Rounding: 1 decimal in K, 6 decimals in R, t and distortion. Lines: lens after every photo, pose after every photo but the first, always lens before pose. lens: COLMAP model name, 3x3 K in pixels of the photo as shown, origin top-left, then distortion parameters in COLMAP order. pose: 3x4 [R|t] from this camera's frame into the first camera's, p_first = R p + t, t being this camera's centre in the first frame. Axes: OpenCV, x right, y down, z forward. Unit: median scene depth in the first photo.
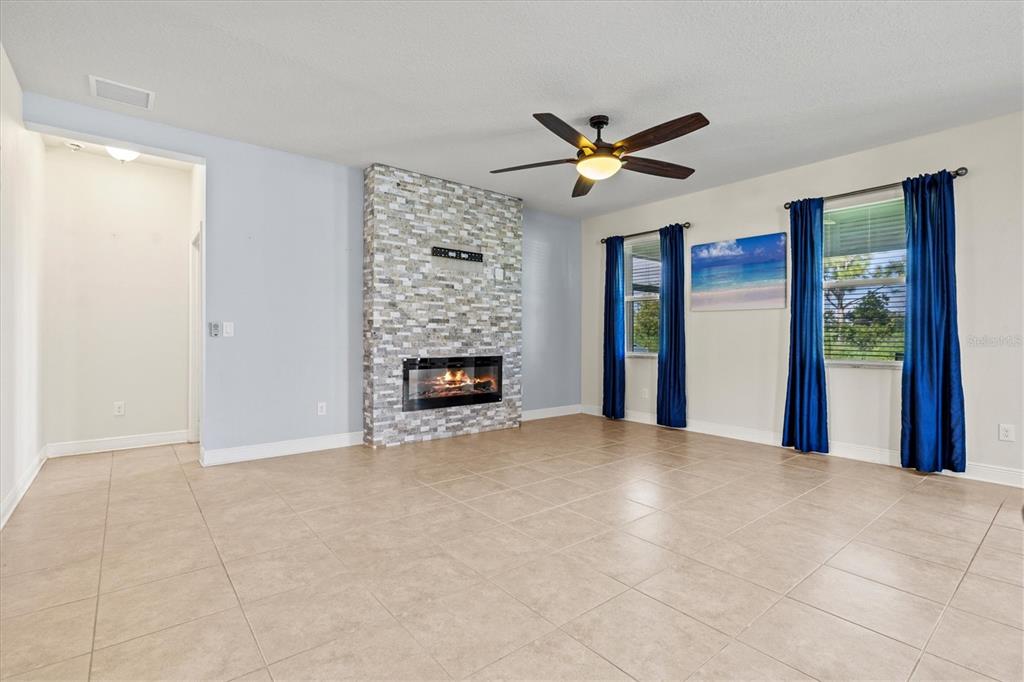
lens RADIAL K [[474.5, 0, 508.3], [0, 474.5, 337.8], [0, 0, 1]] dist [-0.009583, 0.003716]
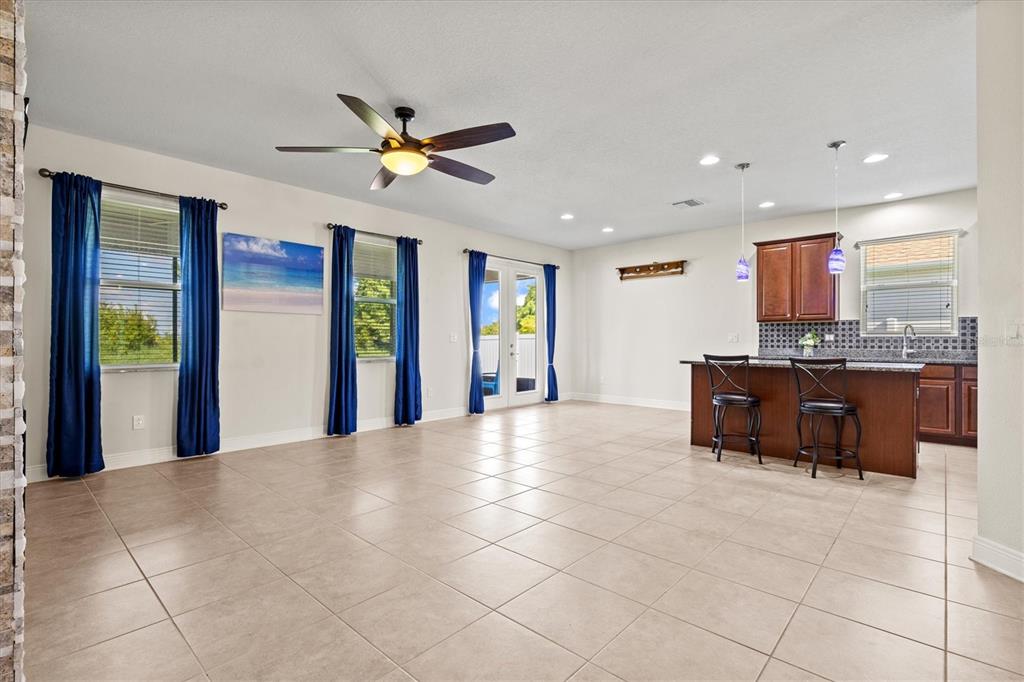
lens RADIAL K [[474.5, 0, 511.9], [0, 474.5, 341.7], [0, 0, 1]] dist [-0.009583, 0.003716]
pose [[-0.148688, -0.004521, 0.988874, -0.565544], [0.001628, 0.999987, 0.004817, -0.002697], [-0.988883, 0.002326, -0.148679, 0.674894]]
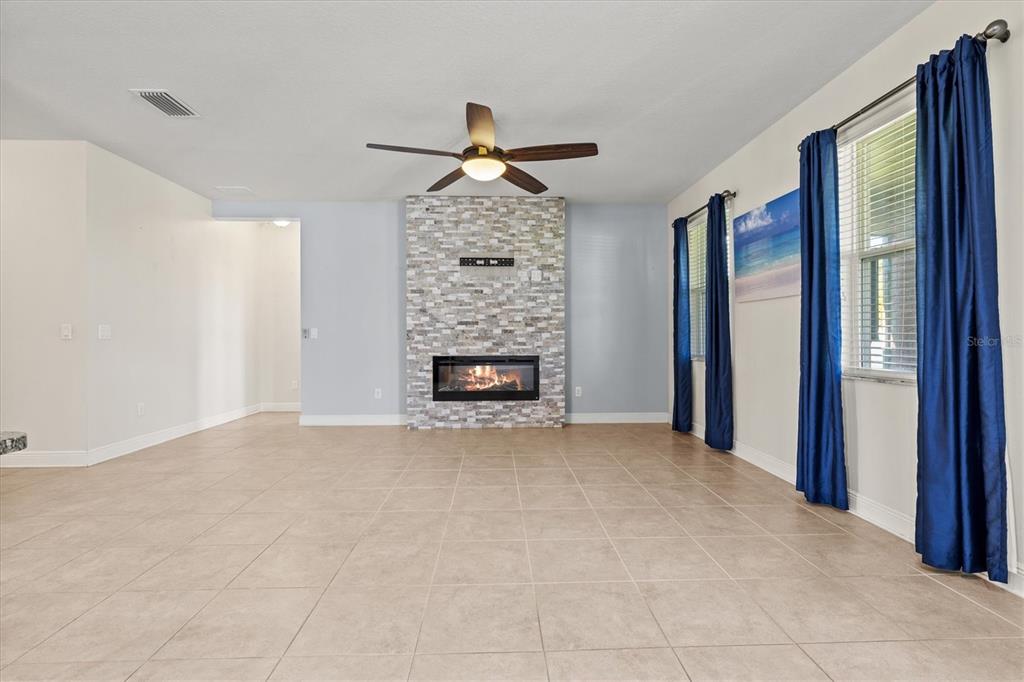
lens RADIAL K [[474.5, 0, 509.2], [0, 474.5, 337.6], [0, 0, 1]] dist [-0.009583, 0.003716]
pose [[0.797813, -0.005110, -0.602883, 0.610076], [0.004910, 0.999986, -0.001977, 0.001508], [0.602885, -0.001383, 0.797827, 0.165284]]
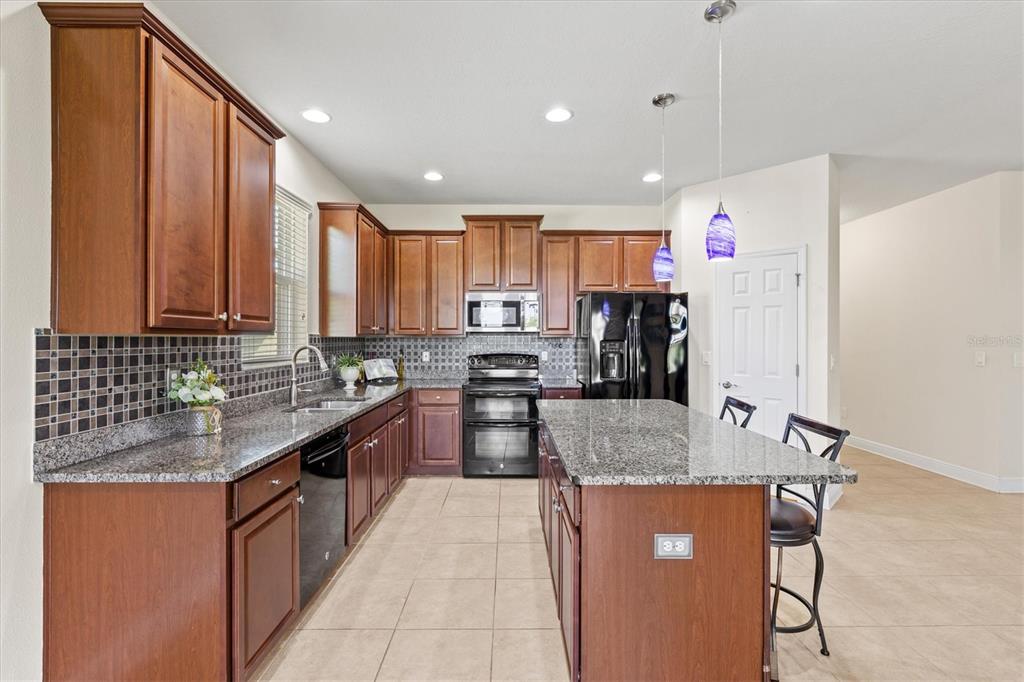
lens RADIAL K [[474.5, 0, 506.9], [0, 474.5, 341.0], [0, 0, 1]] dist [-0.009583, 0.003716]
pose [[-0.625623, 0.004544, -0.780113, 0.704498], [-0.002710, 0.999964, 0.007998, -0.046701], [0.780121, 0.007117, -0.625588, 0.215742]]
